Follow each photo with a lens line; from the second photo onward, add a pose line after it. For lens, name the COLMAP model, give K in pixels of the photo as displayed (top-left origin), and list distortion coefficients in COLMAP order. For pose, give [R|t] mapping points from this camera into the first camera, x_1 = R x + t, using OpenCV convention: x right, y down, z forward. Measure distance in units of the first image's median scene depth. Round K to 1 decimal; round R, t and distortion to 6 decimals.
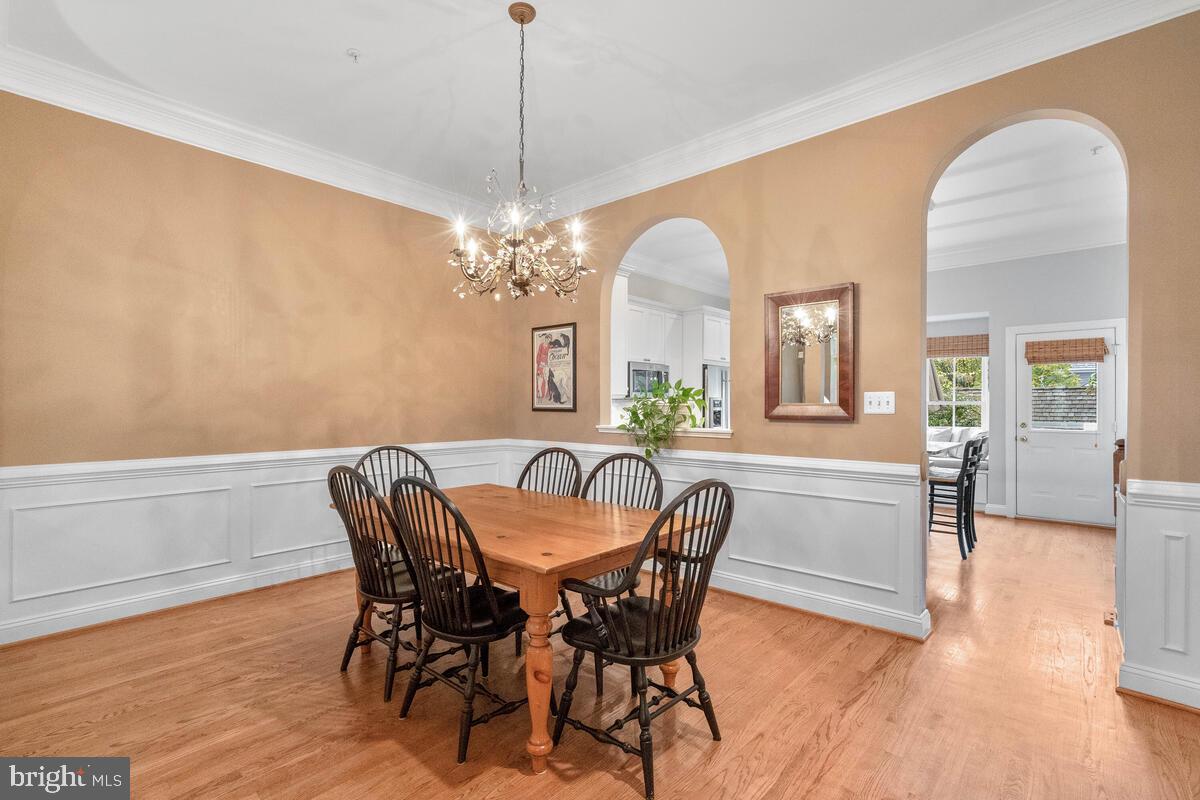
lens RADIAL K [[568.6, 0, 600.0], [0, 568.6, 400.0], [0, 0, 1]] dist [0.001631, 0.000239]
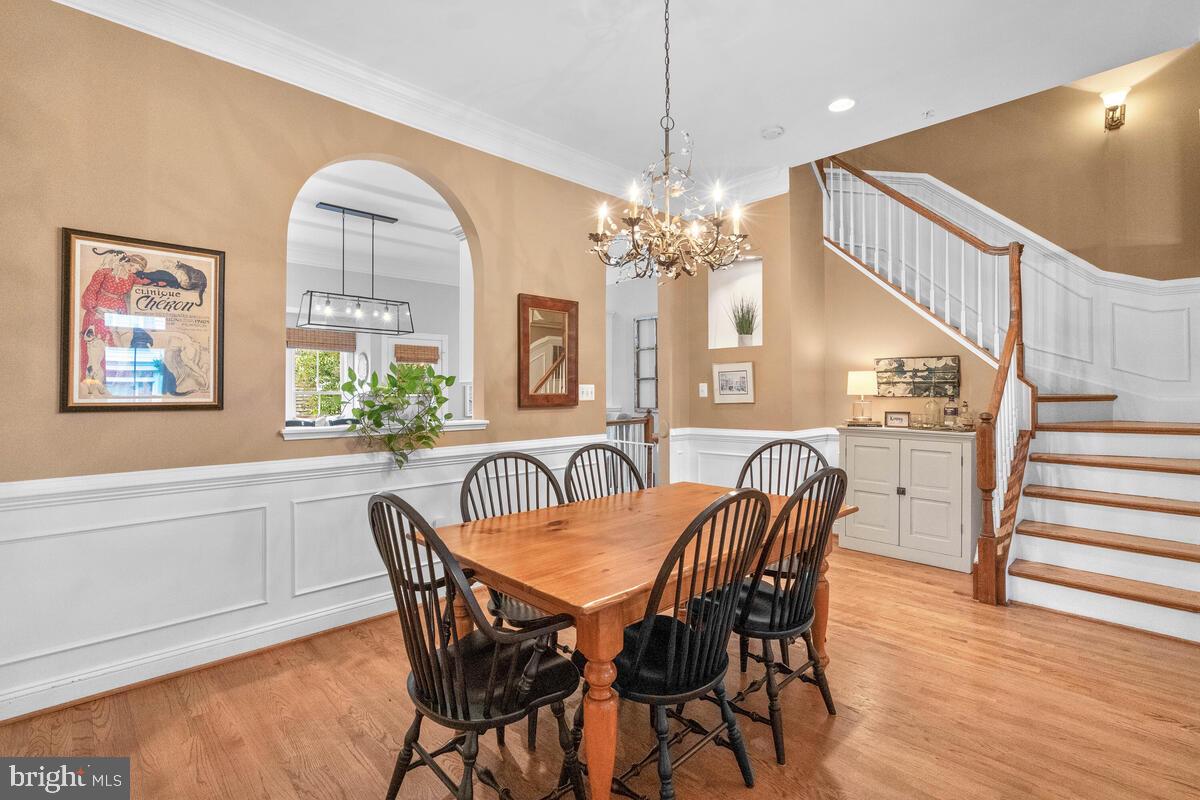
lens RADIAL K [[552.5, 0, 600.0], [0, 552.5, 400.0], [0, 0, 1]] dist [-0.001074, -0.000101]
pose [[0.072414, -0.015079, 0.997261, -0.564829], [-0.003151, 0.999877, 0.015347, 0.002190], [-0.997370, -0.004254, 0.072357, 0.578876]]
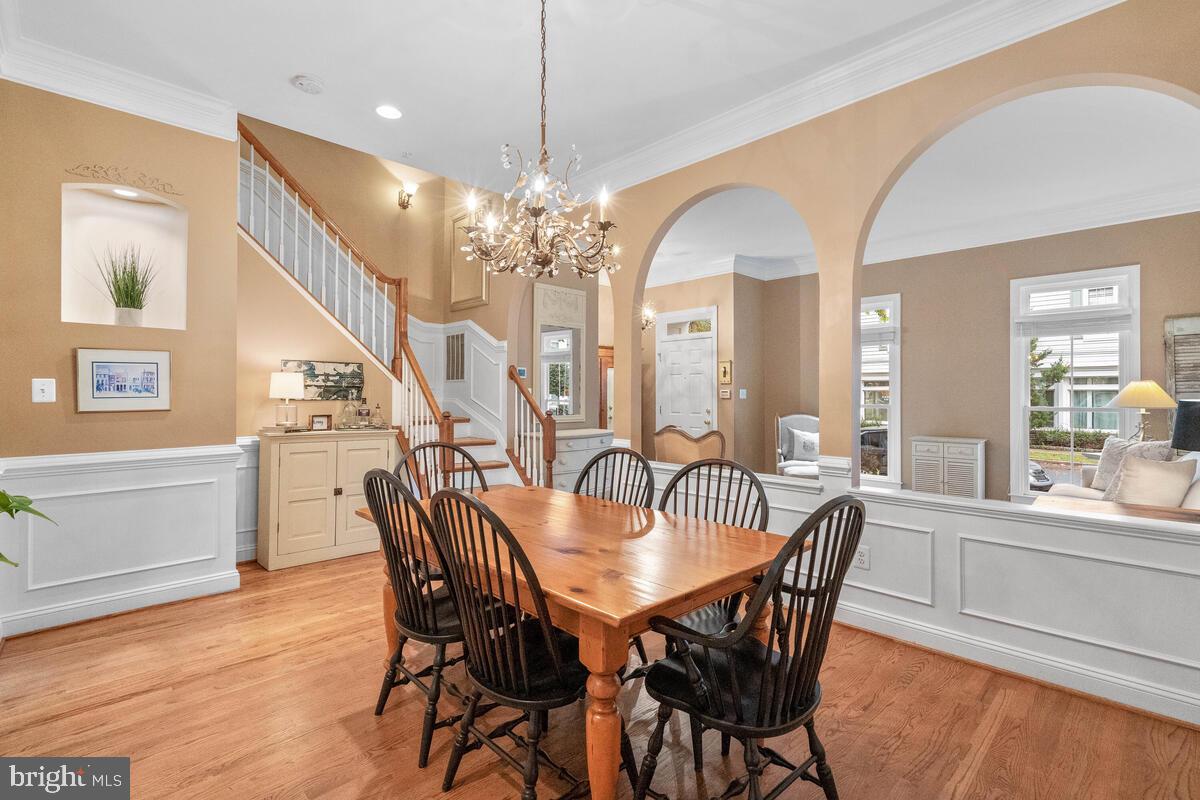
lens RADIAL K [[552.5, 0, 600.0], [0, 552.5, 400.0], [0, 0, 1]] dist [-0.001074, -0.000101]
pose [[-0.995994, -0.006120, 0.089209, -0.174680], [-0.006038, 0.999981, 0.001189, 0.005322], [-0.089215, 0.000645, -0.996012, 1.012866]]
